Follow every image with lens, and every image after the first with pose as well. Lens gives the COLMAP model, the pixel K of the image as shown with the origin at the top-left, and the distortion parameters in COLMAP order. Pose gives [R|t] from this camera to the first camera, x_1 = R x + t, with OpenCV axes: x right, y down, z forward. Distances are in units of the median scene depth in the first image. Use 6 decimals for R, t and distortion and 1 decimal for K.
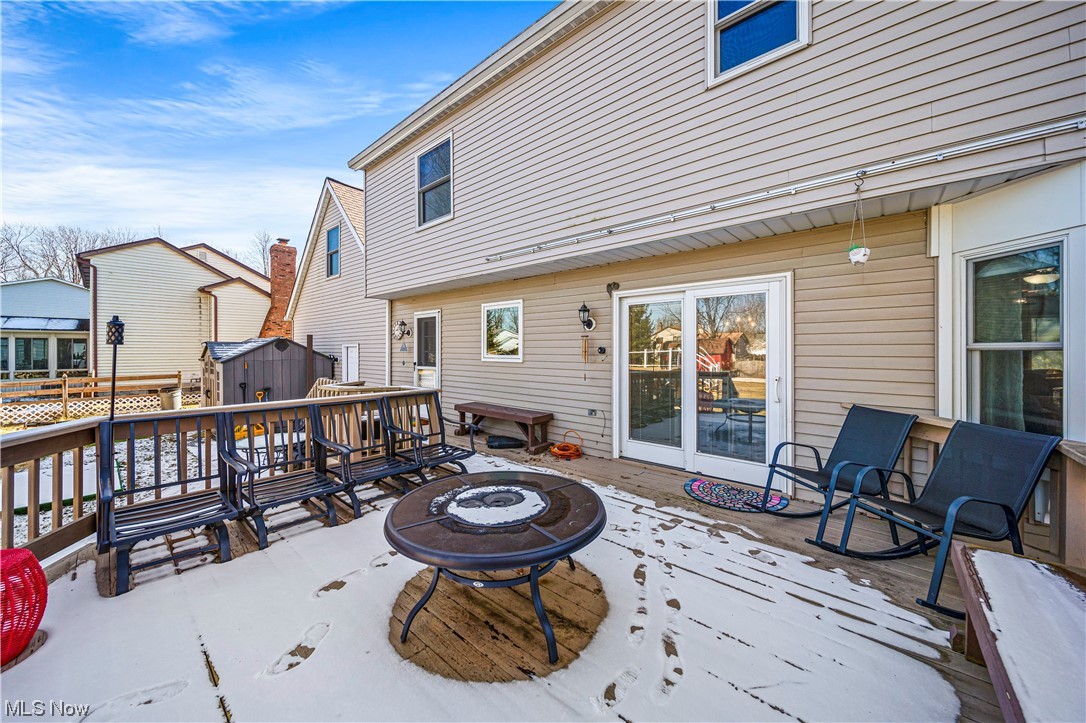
lens RADIAL K [[379.2, 0, 540.7], [0, 379.2, 360.5], [0, 0, 1]] dist [-0.000594, 0.000265]
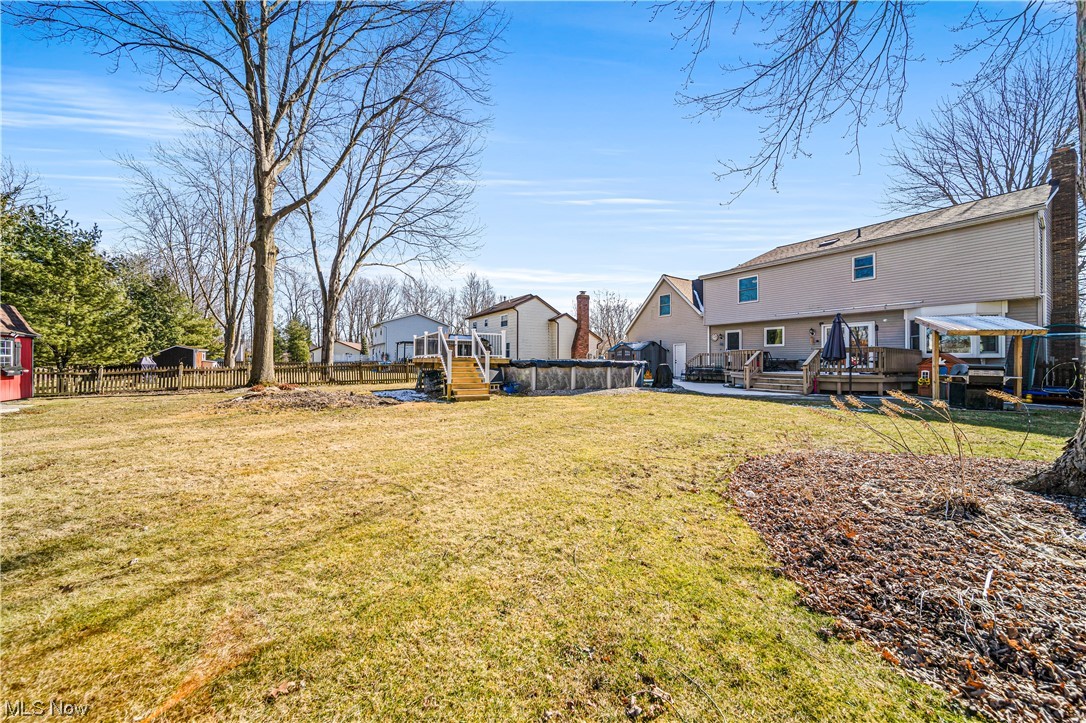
lens RADIAL K [[379.2, 0, 540.7], [0, 379.2, 360.5], [0, 0, 1]] dist [-0.000594, 0.000265]
pose [[0.968138, -0.002210, -0.250407, -1.154821], [-0.003997, 0.999697, -0.024274, 0.199139], [0.250385, 0.024502, 0.967836, -2.446382]]
